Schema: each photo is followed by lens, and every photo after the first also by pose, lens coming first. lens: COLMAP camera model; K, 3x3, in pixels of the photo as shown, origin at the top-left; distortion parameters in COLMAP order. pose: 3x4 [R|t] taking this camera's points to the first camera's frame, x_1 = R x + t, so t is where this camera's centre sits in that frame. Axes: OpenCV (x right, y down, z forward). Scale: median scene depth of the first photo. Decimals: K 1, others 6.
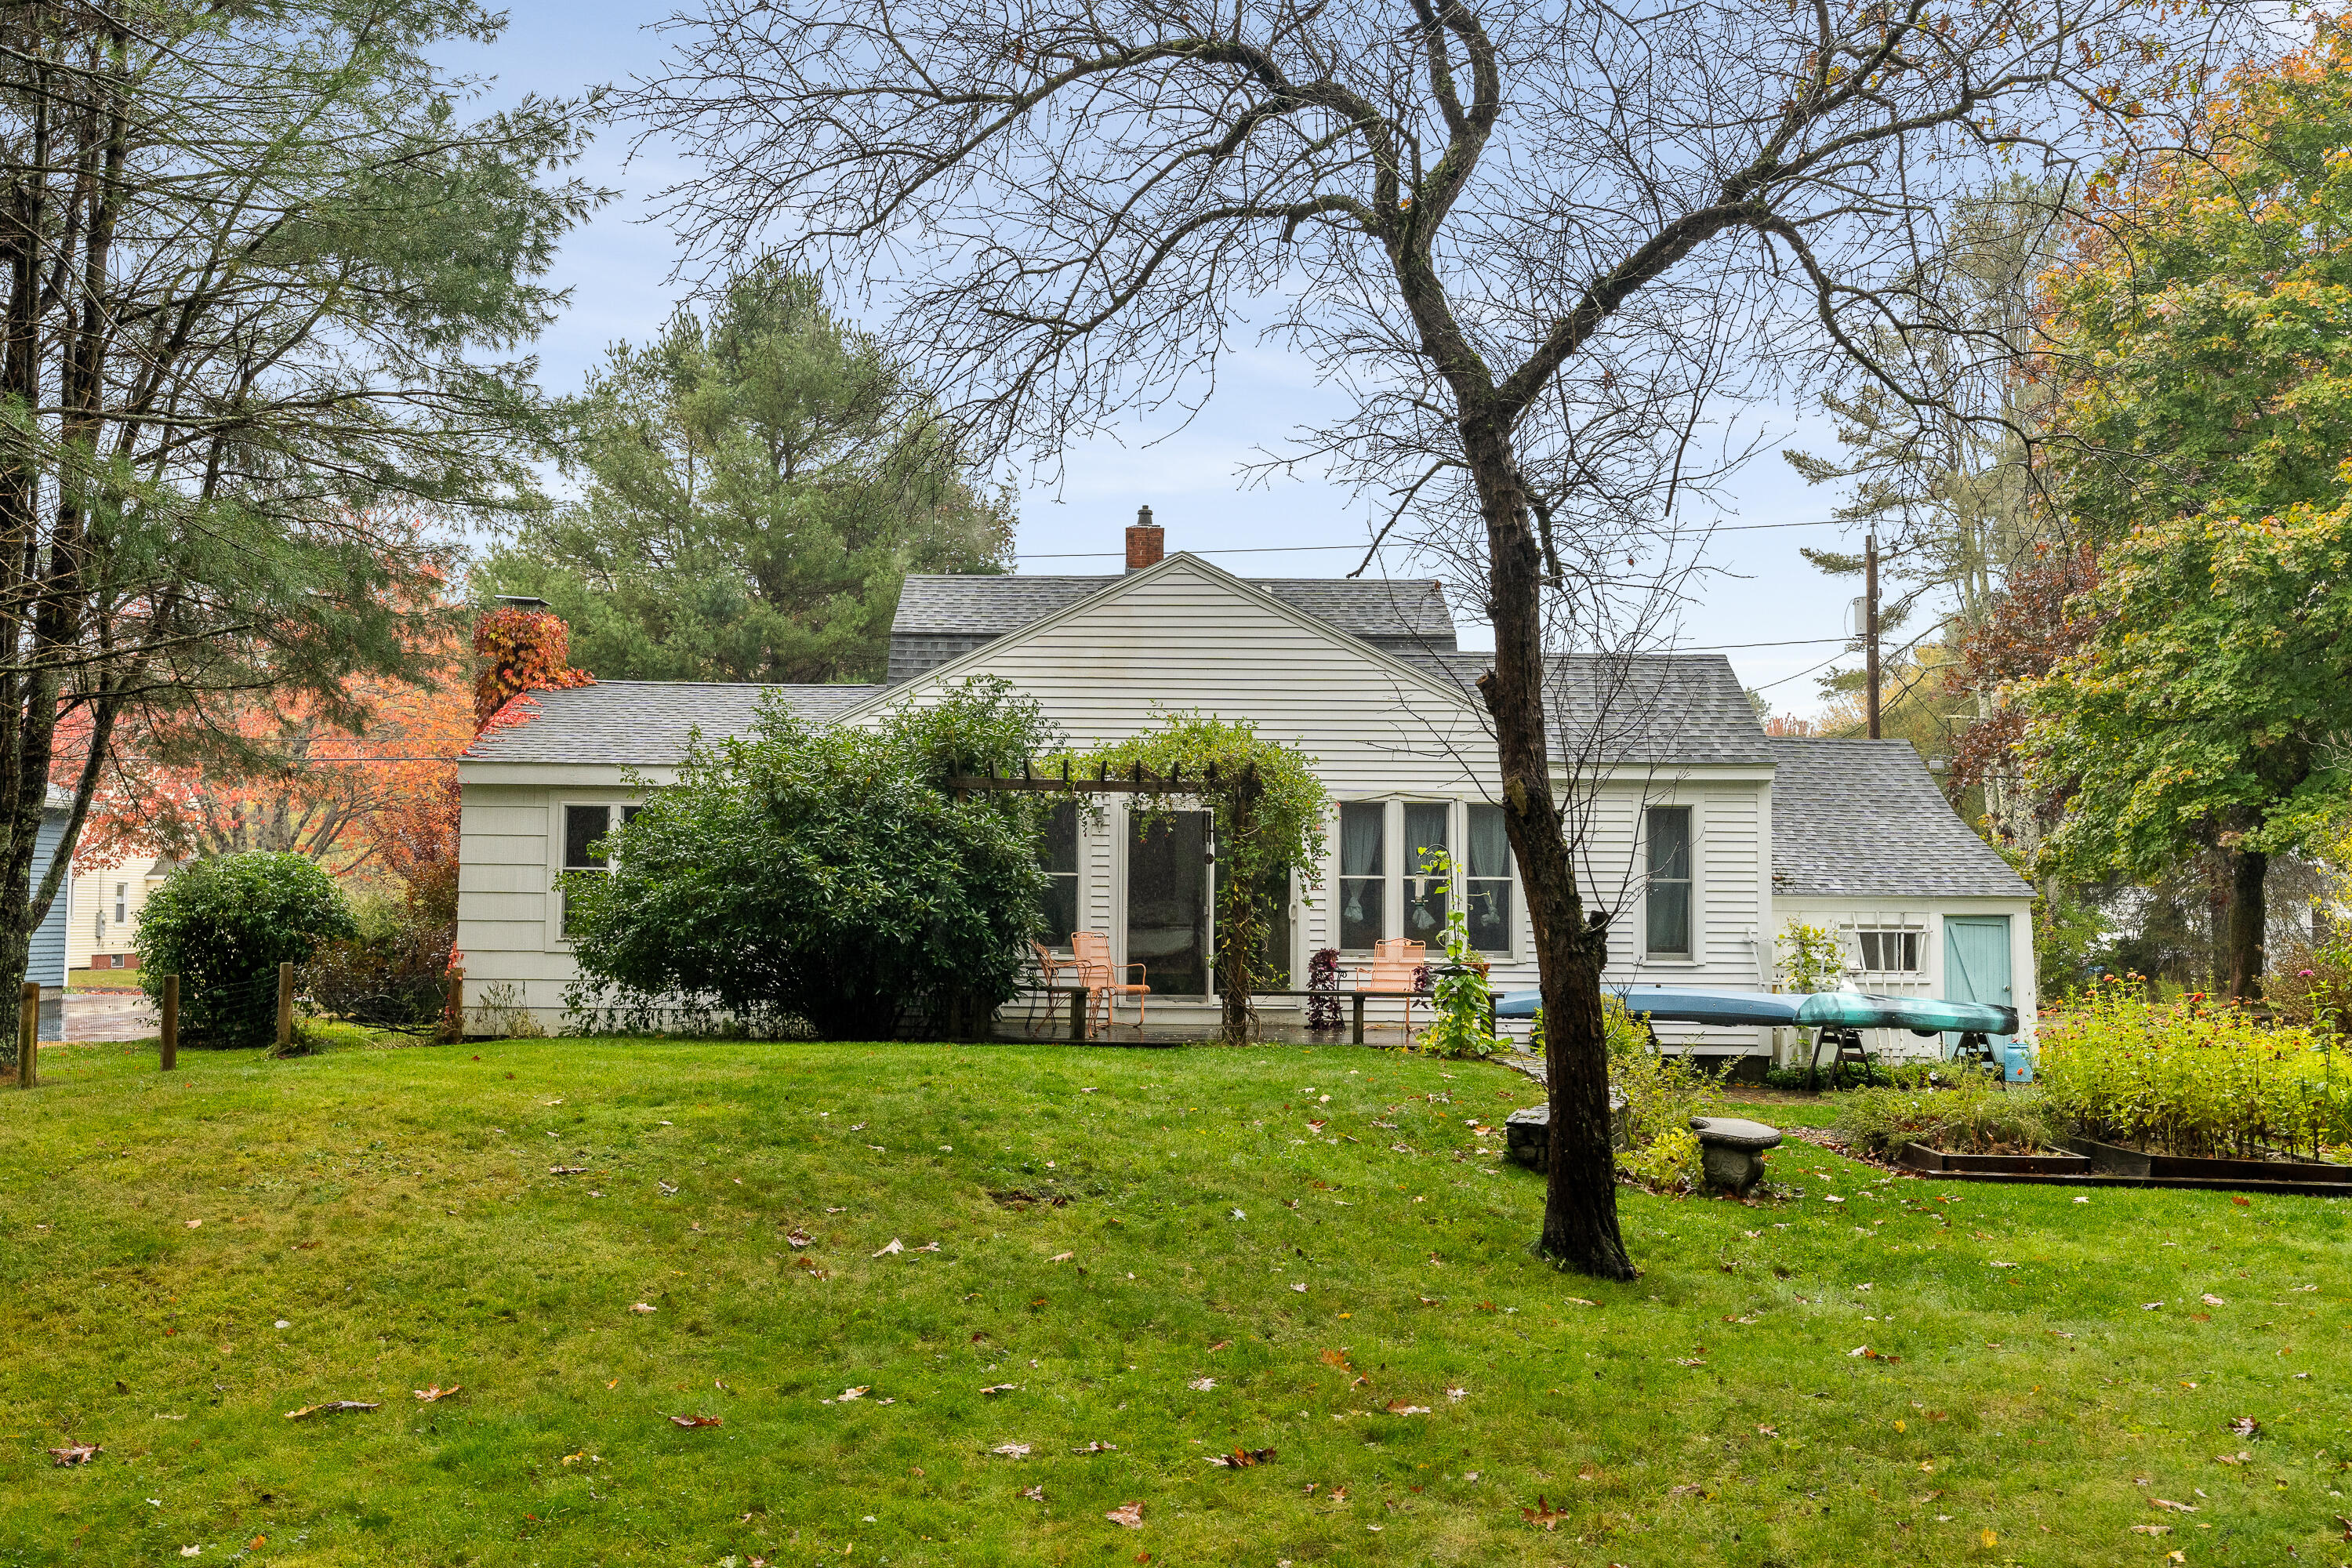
lens RADIAL K [[2327.1, 0, 1176.0], [0, 2327.1, 784.0], [0, 0, 1]] dist [-0.005087, -0.011638]
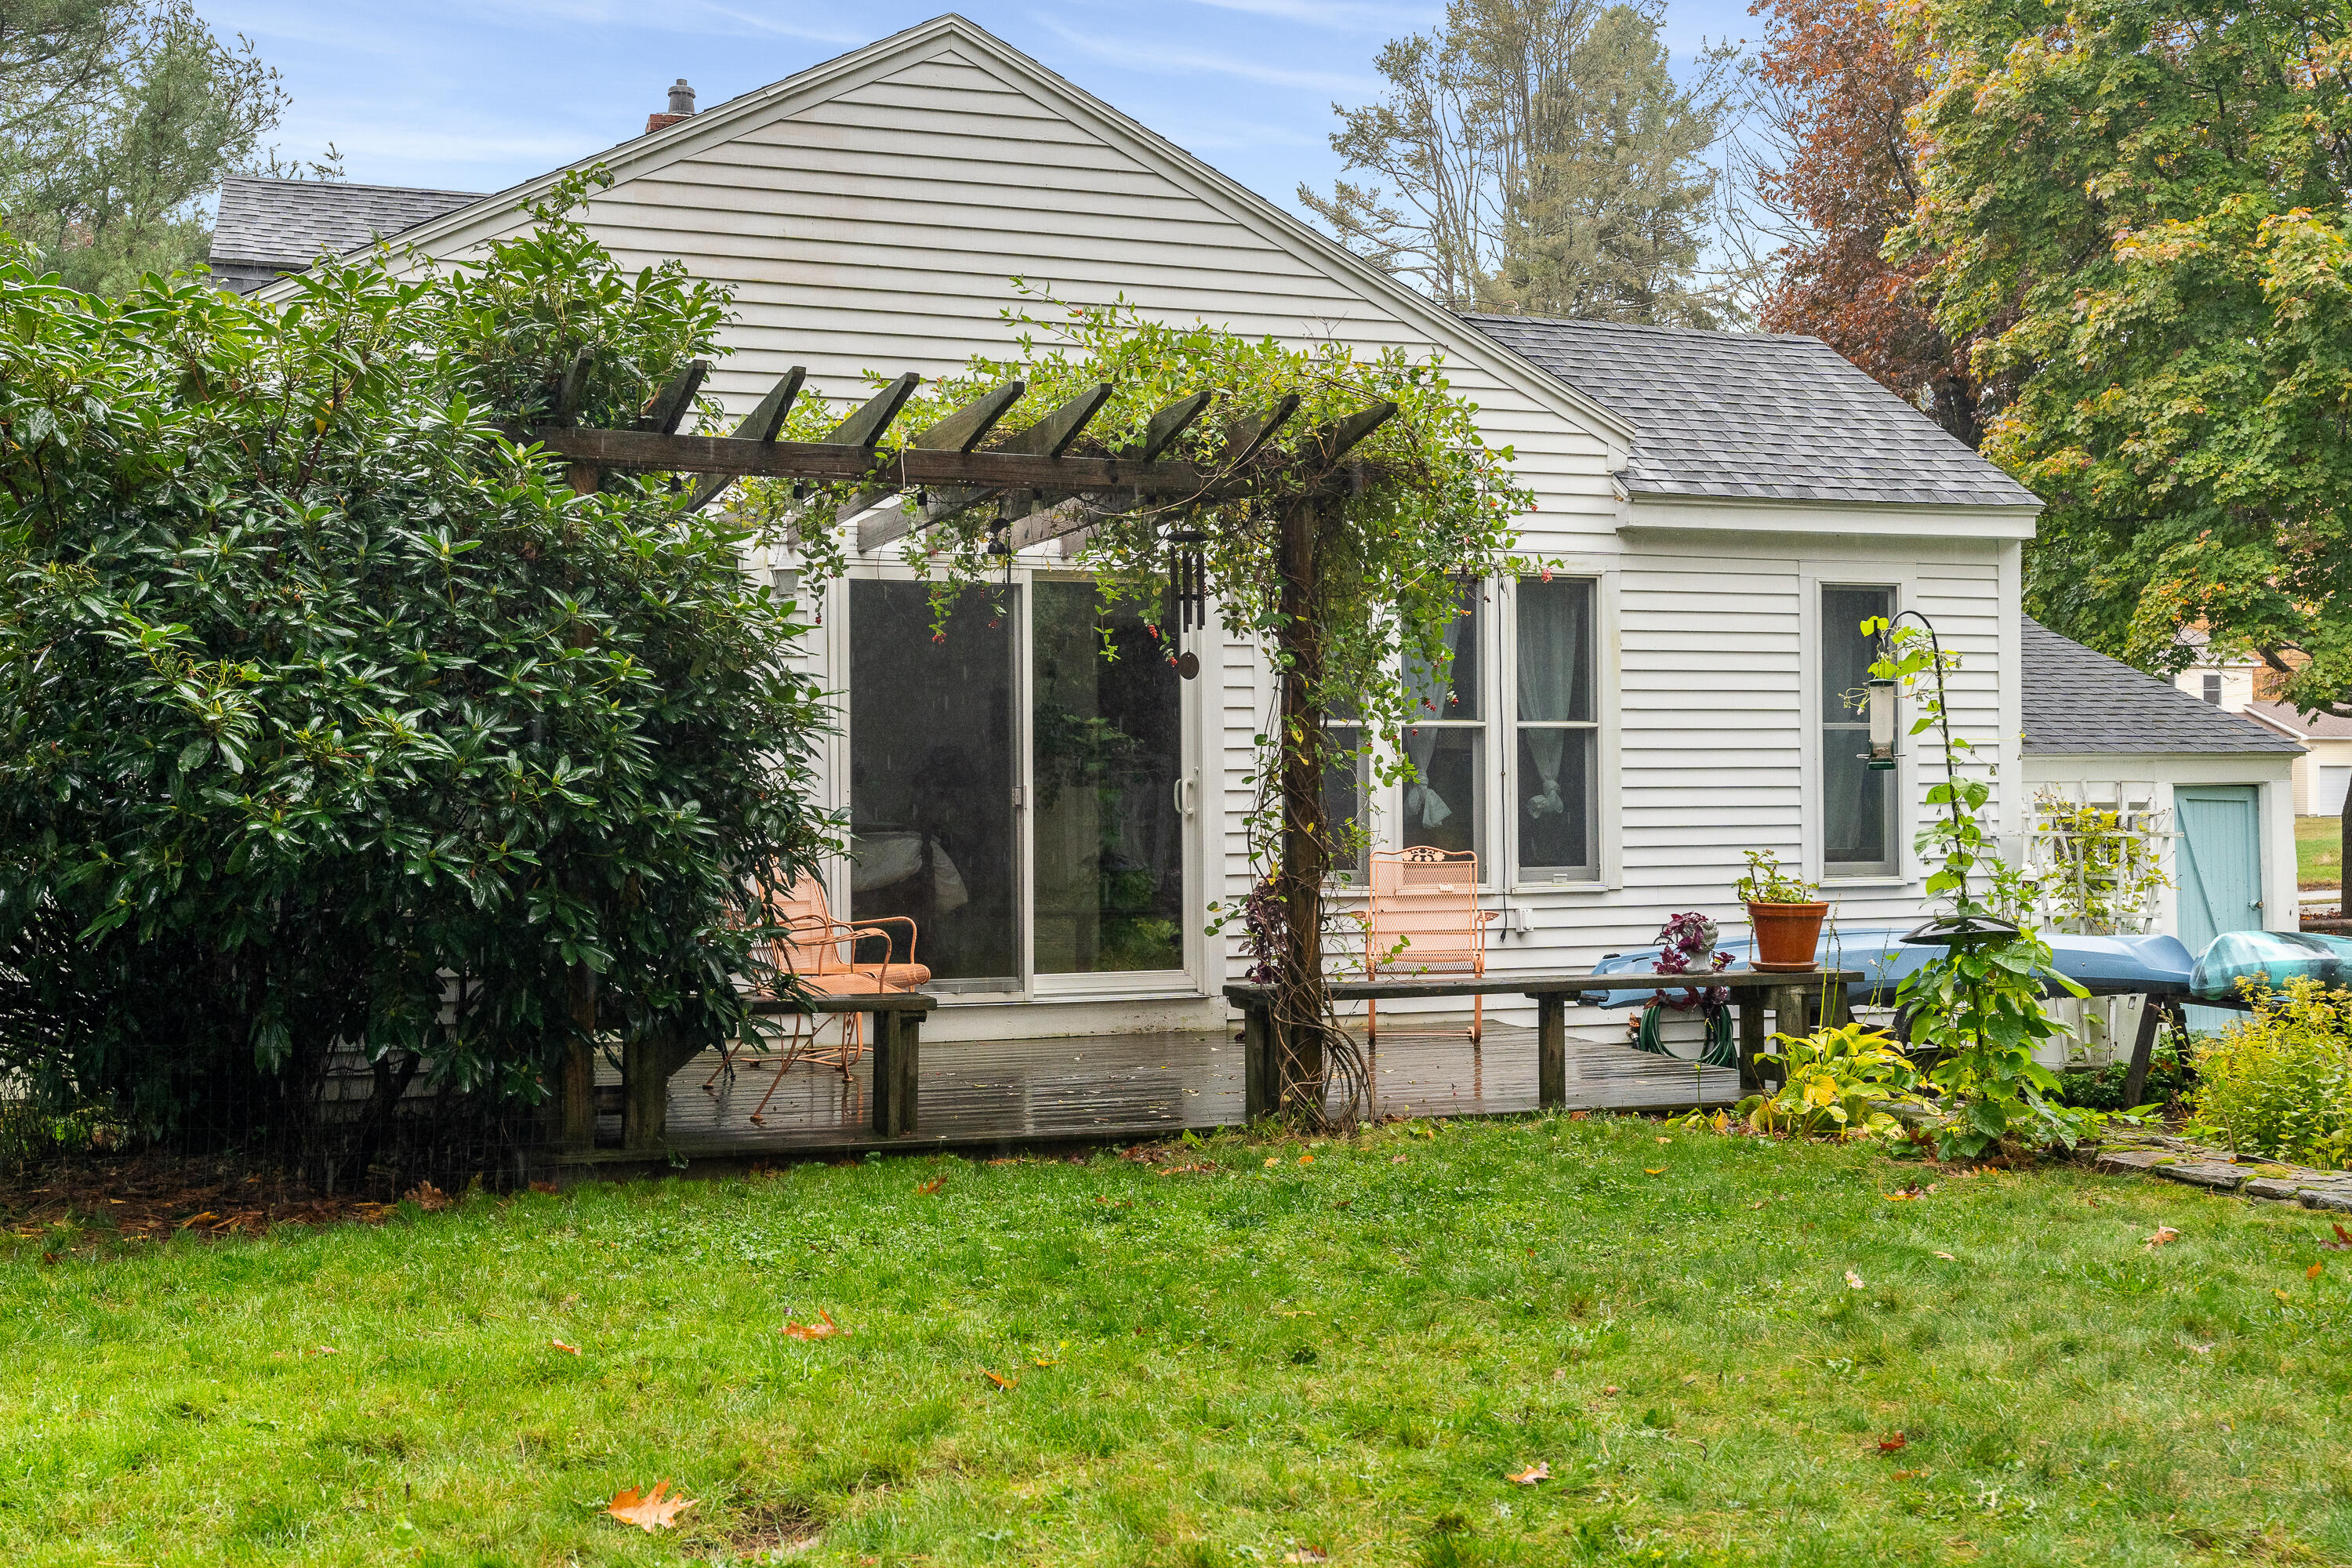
lens RADIAL K [[2327.1, 0, 1176.0], [0, 2327.1, 784.0], [0, 0, 1]] dist [-0.005087, -0.011638]
pose [[0.948726, -0.006698, 0.316028, -0.105330], [-0.009795, 0.998672, 0.050570, 0.028891], [-0.315947, -0.051072, 0.947401, 0.555173]]
